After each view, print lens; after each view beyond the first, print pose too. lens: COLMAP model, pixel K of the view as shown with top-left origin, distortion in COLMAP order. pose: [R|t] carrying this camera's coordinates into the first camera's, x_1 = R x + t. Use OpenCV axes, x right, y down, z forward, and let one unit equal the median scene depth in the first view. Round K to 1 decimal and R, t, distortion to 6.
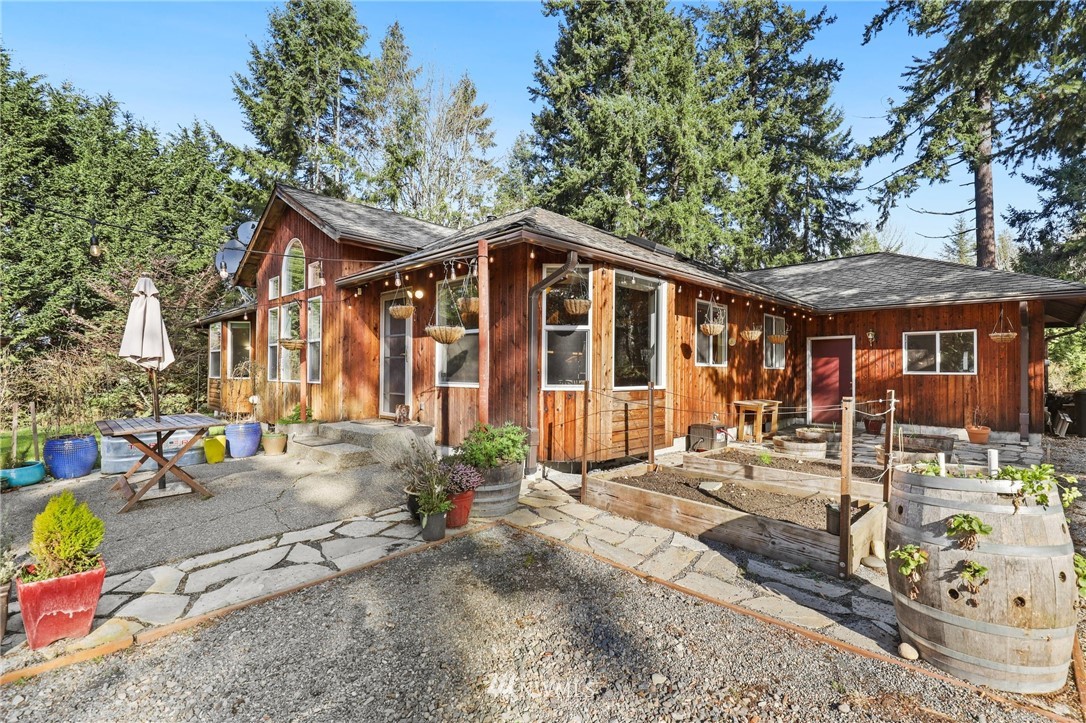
lens RADIAL K [[506.4, 0, 547.0], [0, 506.4, 362.3], [0, 0, 1]] dist [0.005462, -0.001333]
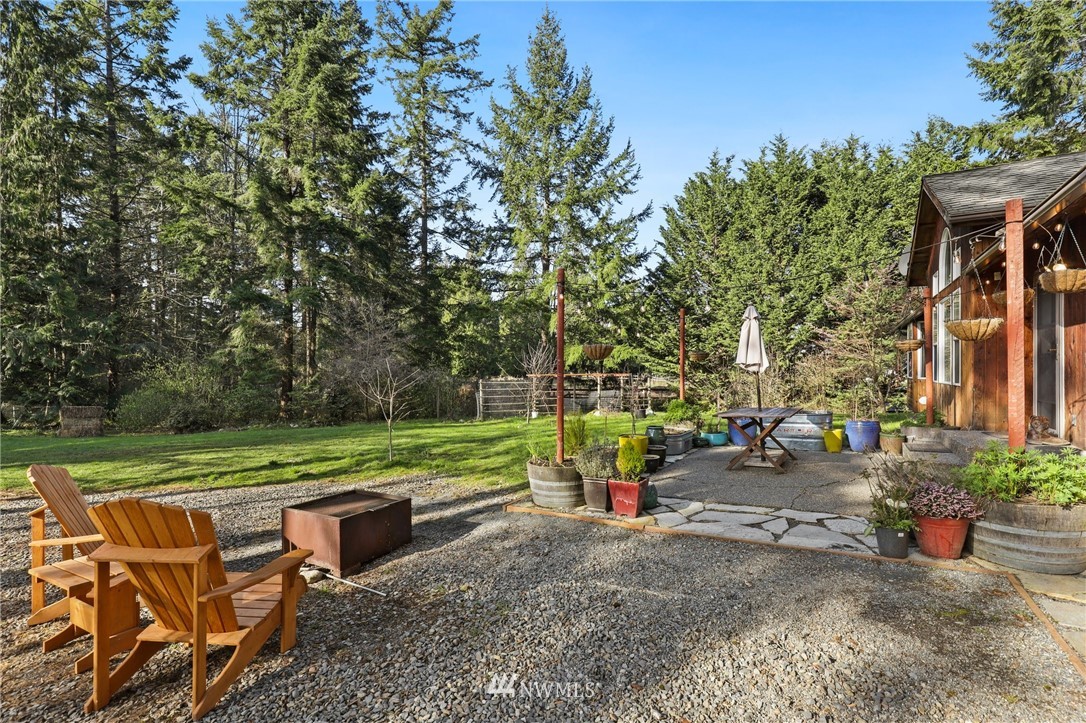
lens RADIAL K [[506.4, 0, 542.6], [0, 506.4, 362.5], [0, 0, 1]] dist [0.005462, -0.001333]
pose [[0.221834, -0.020034, -0.974879, 0.131678], [0.022709, 0.999624, -0.015375, -0.001184], [0.974820, -0.018728, 0.222206, 0.043258]]
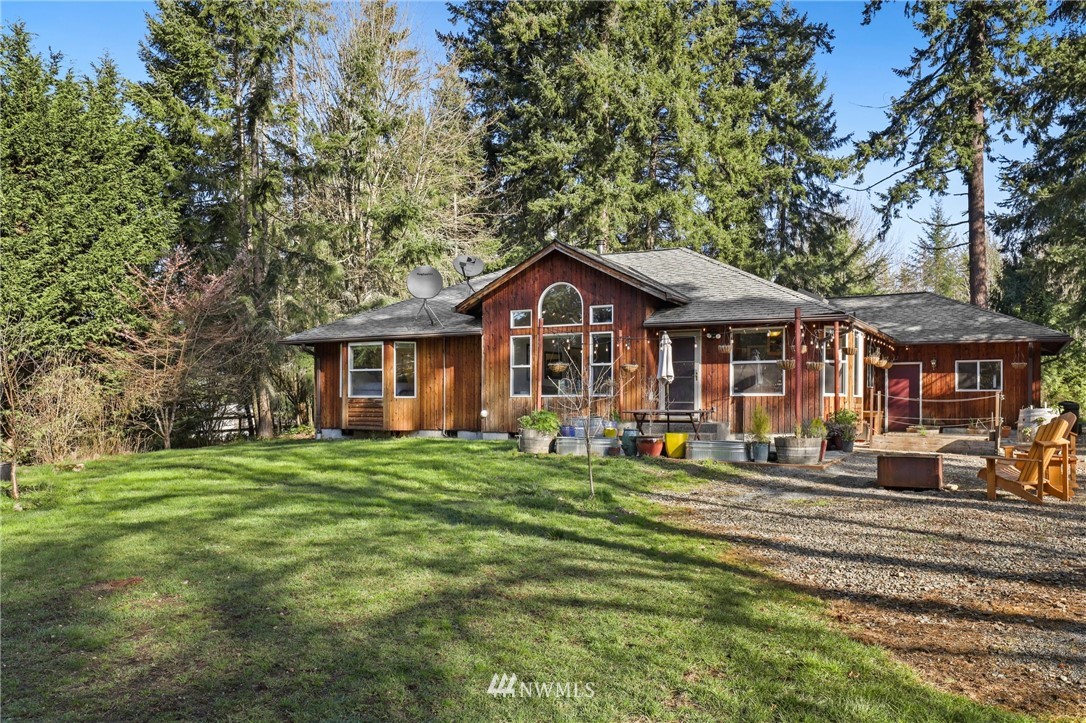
lens RADIAL K [[948.0, 0, 519.0], [0, 948.0, 404.9], [0, 0, 1]] dist [-0.004644, 0.049882]
pose [[0.956537, -0.005793, 0.291553, -0.726662], [0.001921, 0.999906, 0.013566, 0.014659], [-0.291604, -0.012416, 0.956459, -0.688467]]
